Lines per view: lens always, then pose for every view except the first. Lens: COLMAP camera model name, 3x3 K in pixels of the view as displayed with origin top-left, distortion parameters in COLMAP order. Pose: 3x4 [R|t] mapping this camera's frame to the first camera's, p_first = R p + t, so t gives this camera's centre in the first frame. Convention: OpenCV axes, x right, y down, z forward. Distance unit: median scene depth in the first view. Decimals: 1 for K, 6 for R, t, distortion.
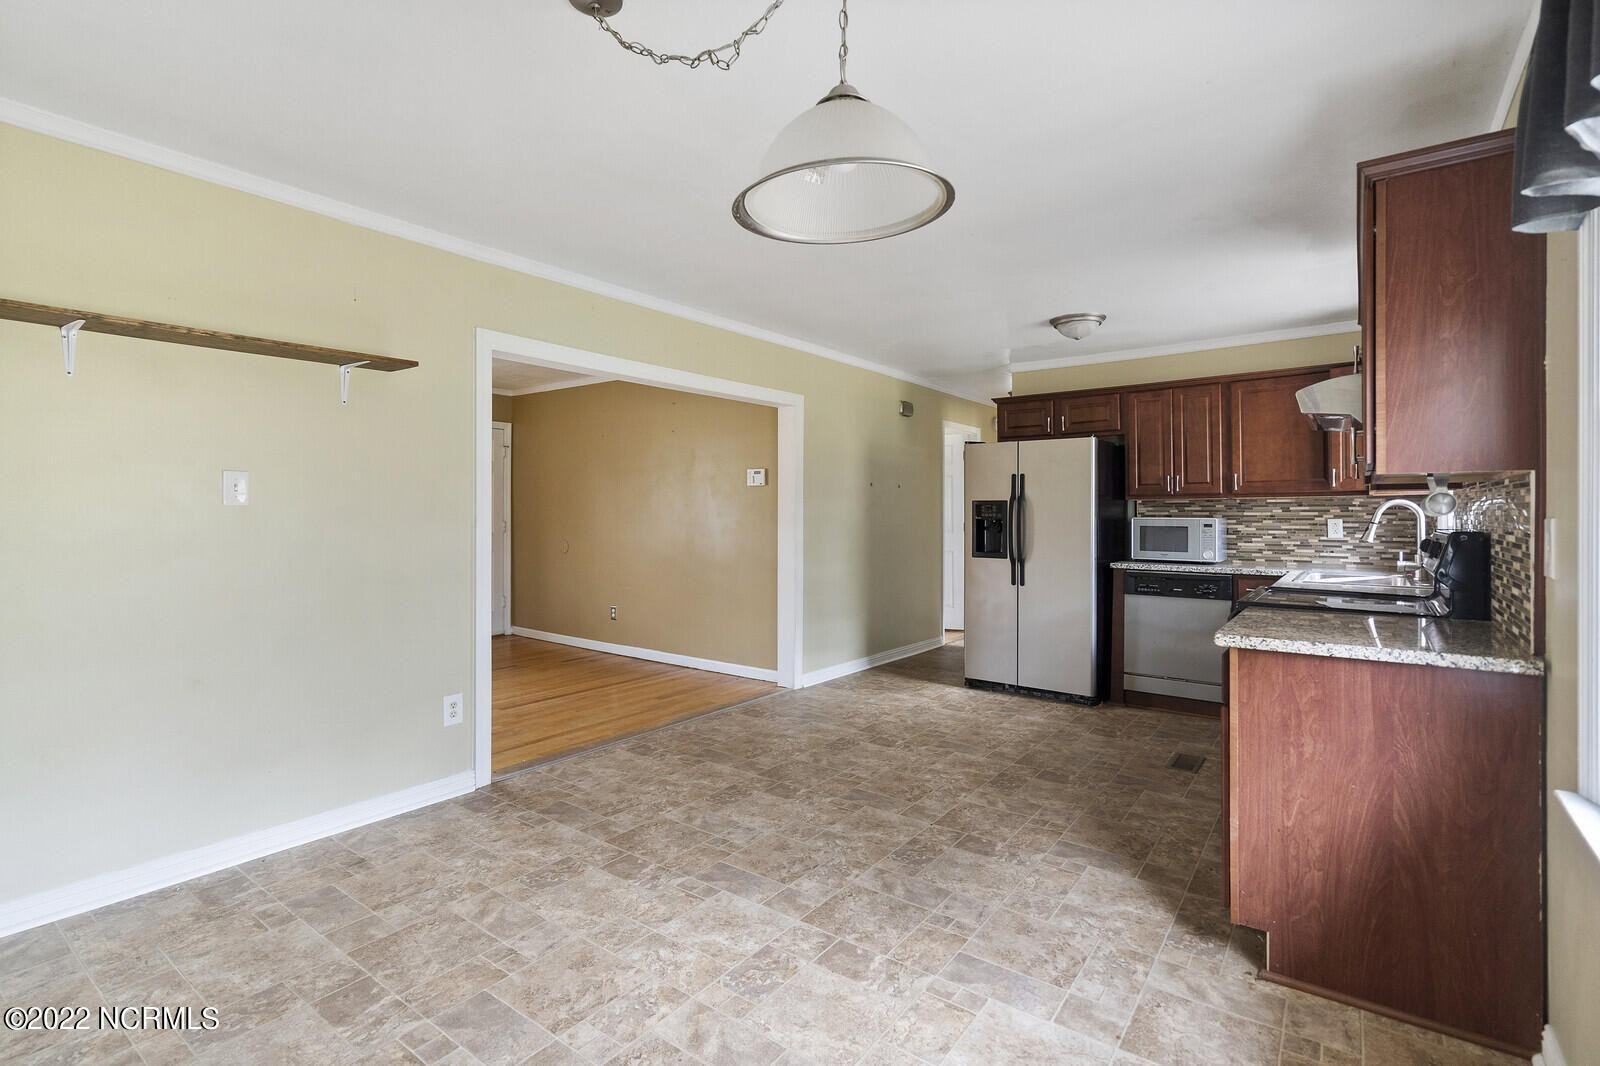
lens RADIAL K [[748.2, 0, 776.3], [0, 748.2, 534.7], [0, 0, 1]] dist [0.005976, 0.001727]
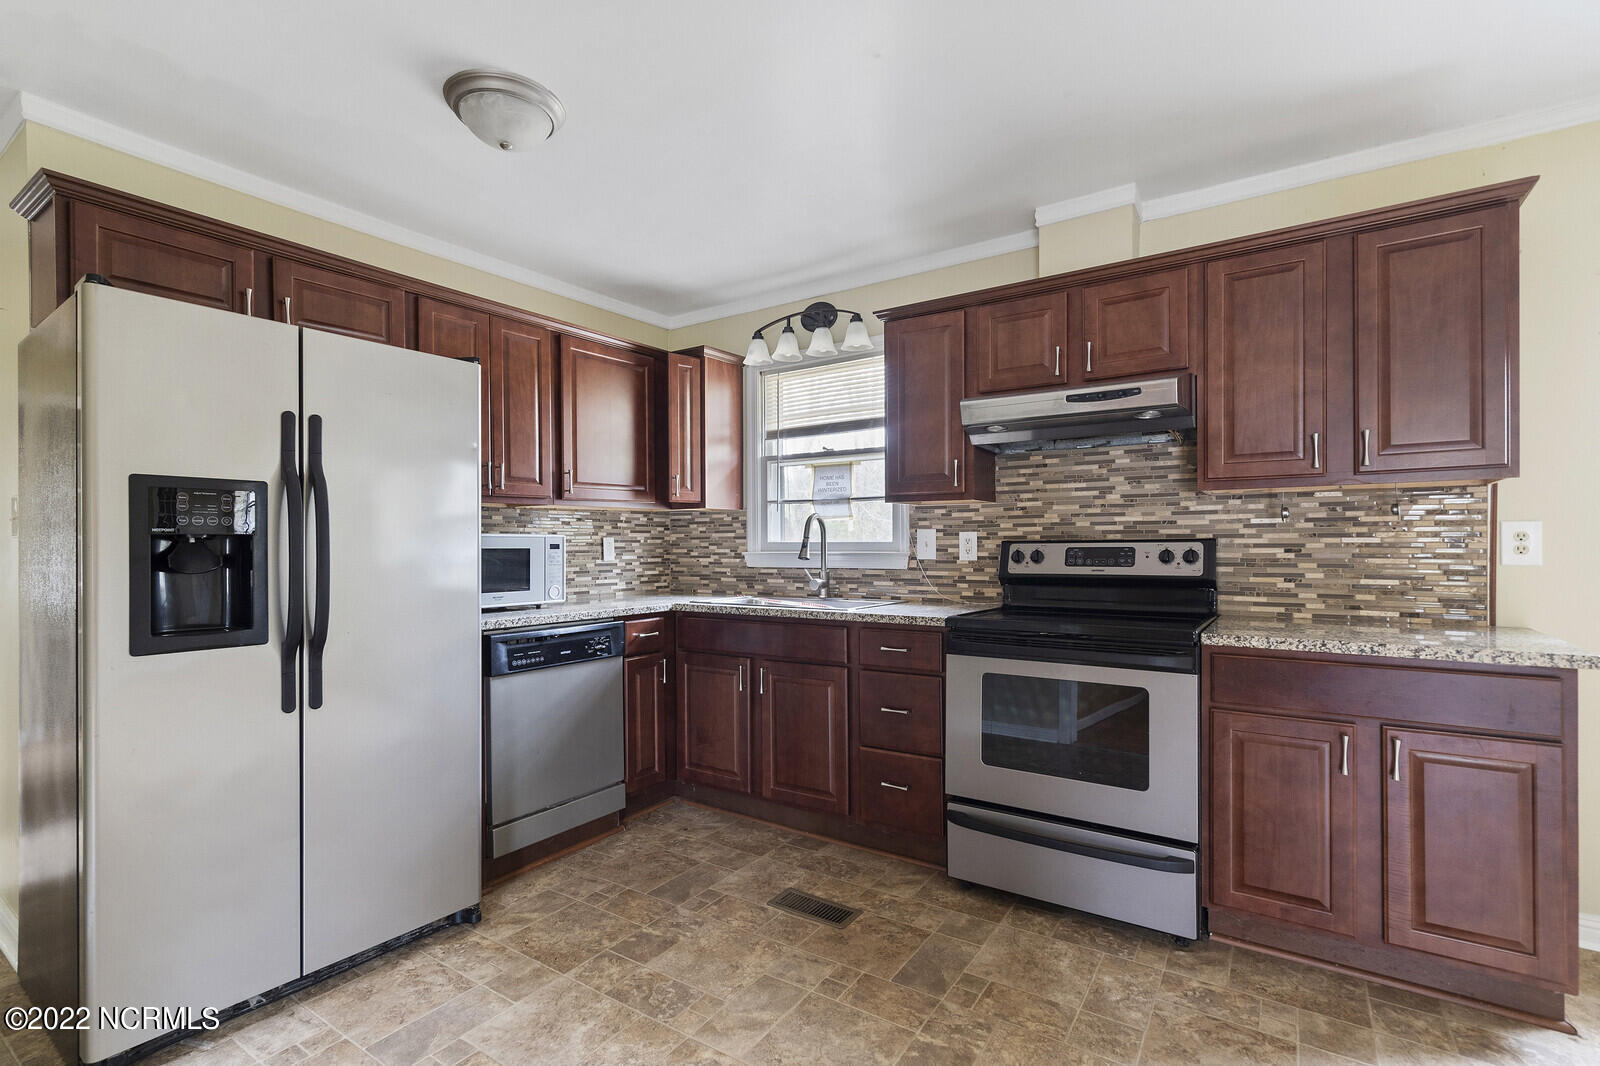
lens RADIAL K [[748.2, 0, 794.7], [0, 748.2, 540.1], [0, 0, 1]] dist [0.005976, 0.001727]
pose [[-0.074781, 0.005771, 0.997183, -0.114234], [0.029533, 0.999557, -0.003570, -0.013097], [-0.996763, 0.029183, -0.074918, 1.221625]]
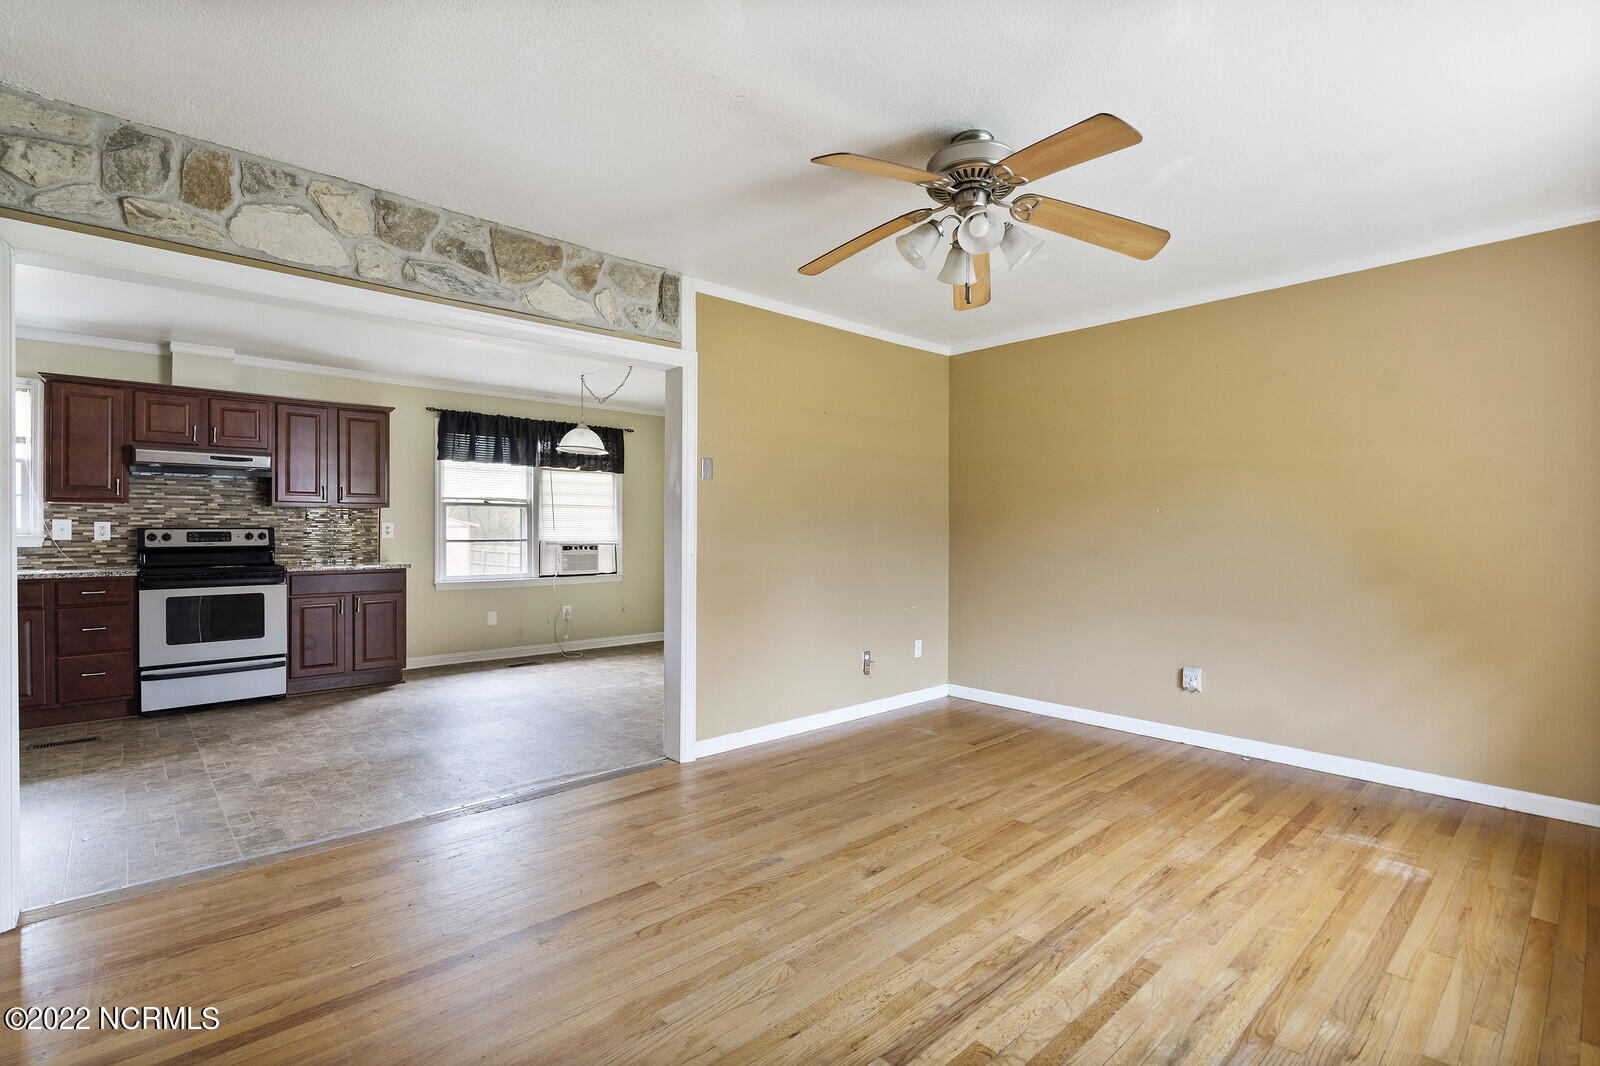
lens RADIAL K [[748.2, 0, 793.3], [0, 748.2, 529.6], [0, 0, 1]] dist [0.005976, 0.001727]
pose [[-0.985734, -0.002905, 0.168287, -0.804654], [0.001555, 0.999651, 0.026363, -0.043058], [-0.168305, 0.026249, -0.985385, 2.199621]]
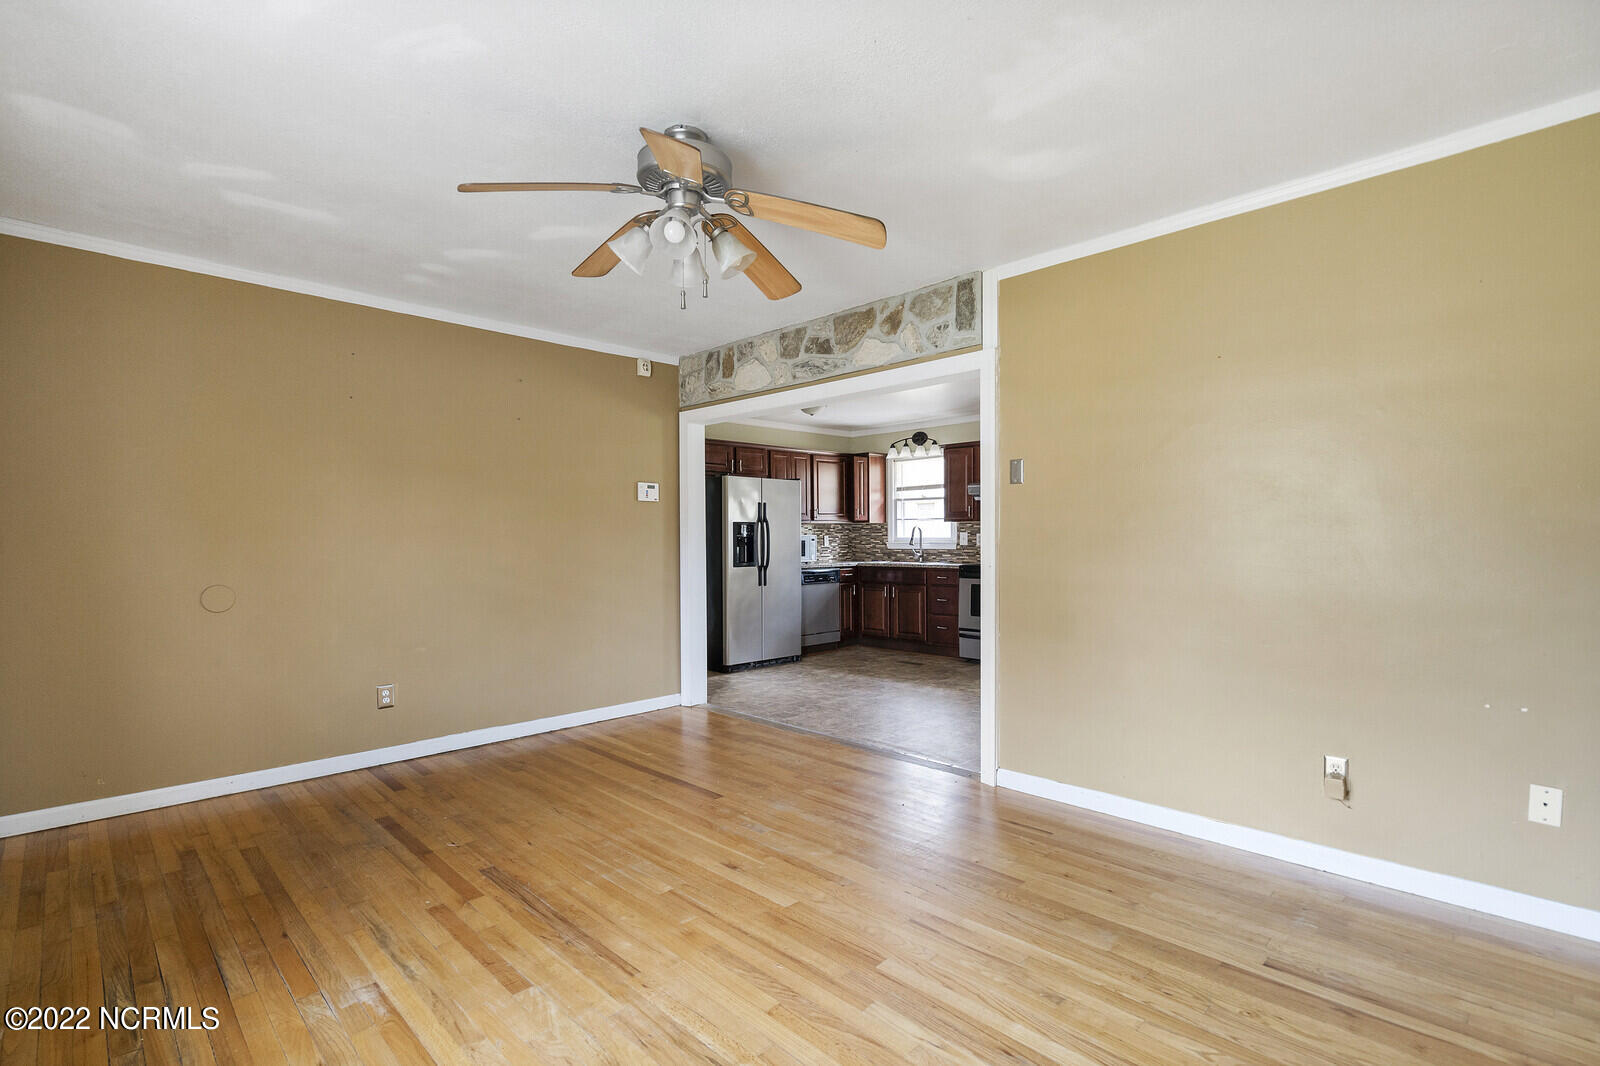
lens RADIAL K [[748.2, 0, 789.9], [0, 748.2, 549.8], [0, 0, 1]] dist [0.005976, 0.001727]
pose [[0.123198, -0.018903, 0.992202, -1.576695], [0.031871, 0.999378, 0.015082, -0.023809], [-0.991870, 0.029764, 0.123723, 1.226525]]
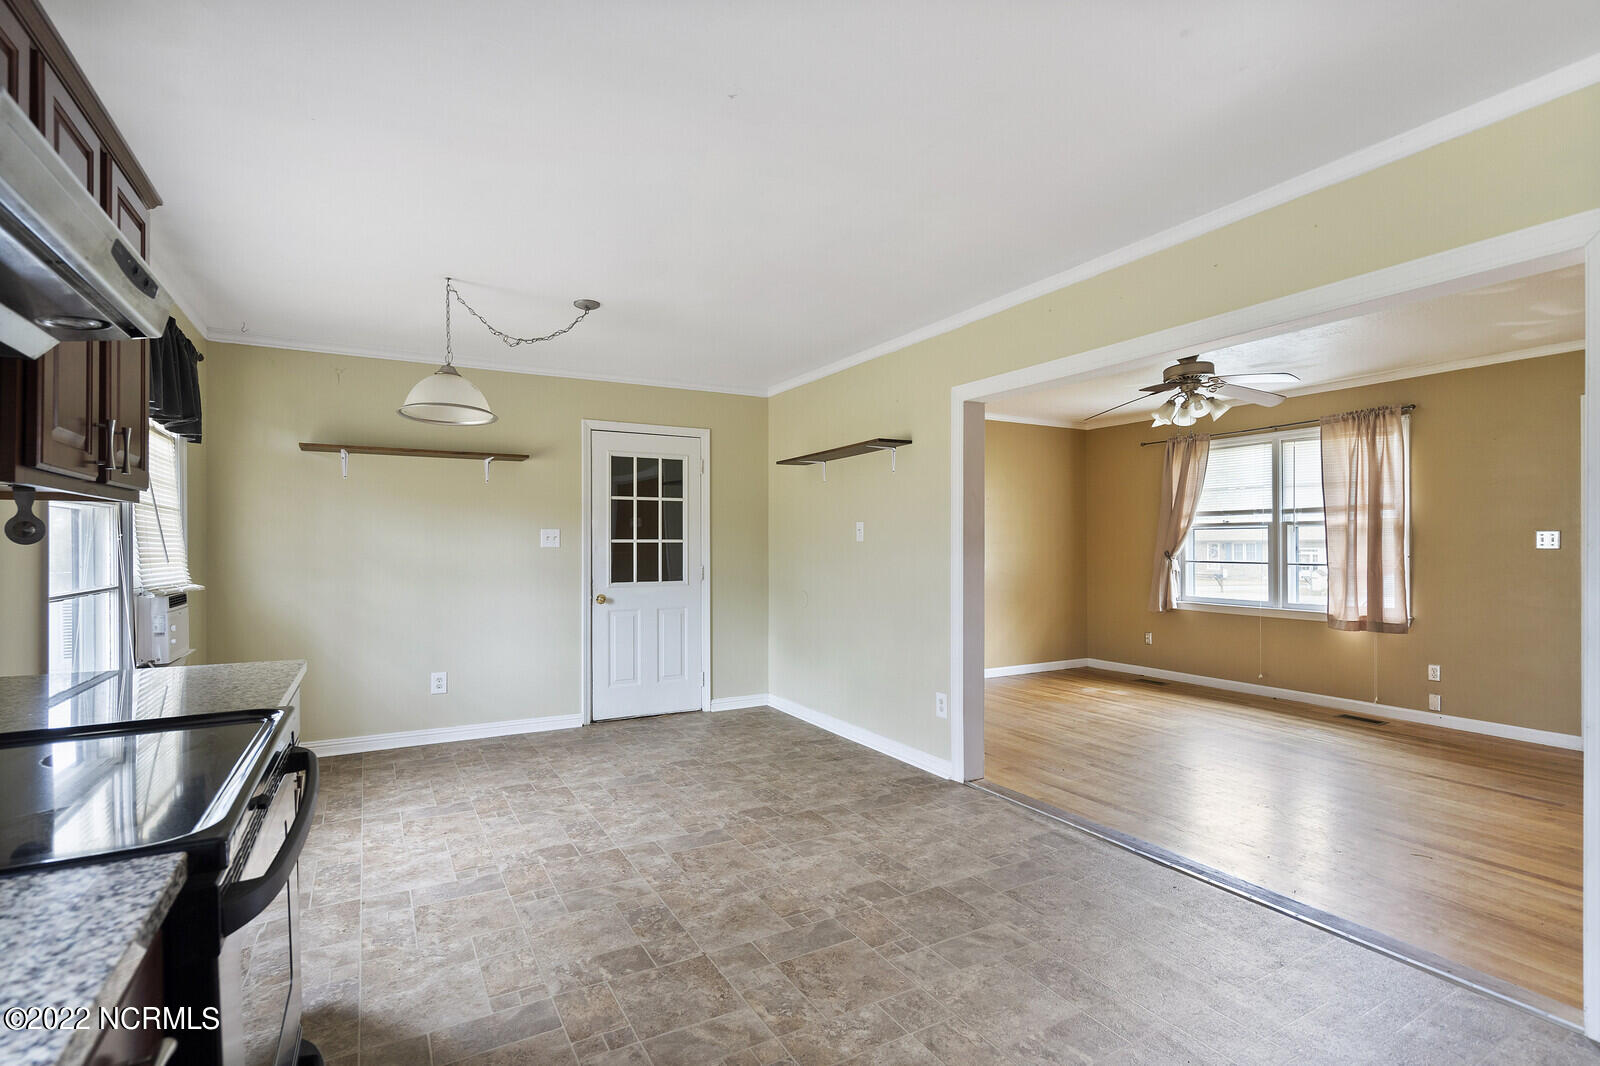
lens RADIAL K [[748.2, 0, 808.0], [0, 748.2, 537.5], [0, 0, 1]] dist [0.005976, 0.001727]
pose [[-0.377115, -0.013872, -0.926063, 0.817546], [-0.024828, 0.999680, -0.004864, -0.032303], [0.925834, 0.021158, -0.377338, 1.279628]]
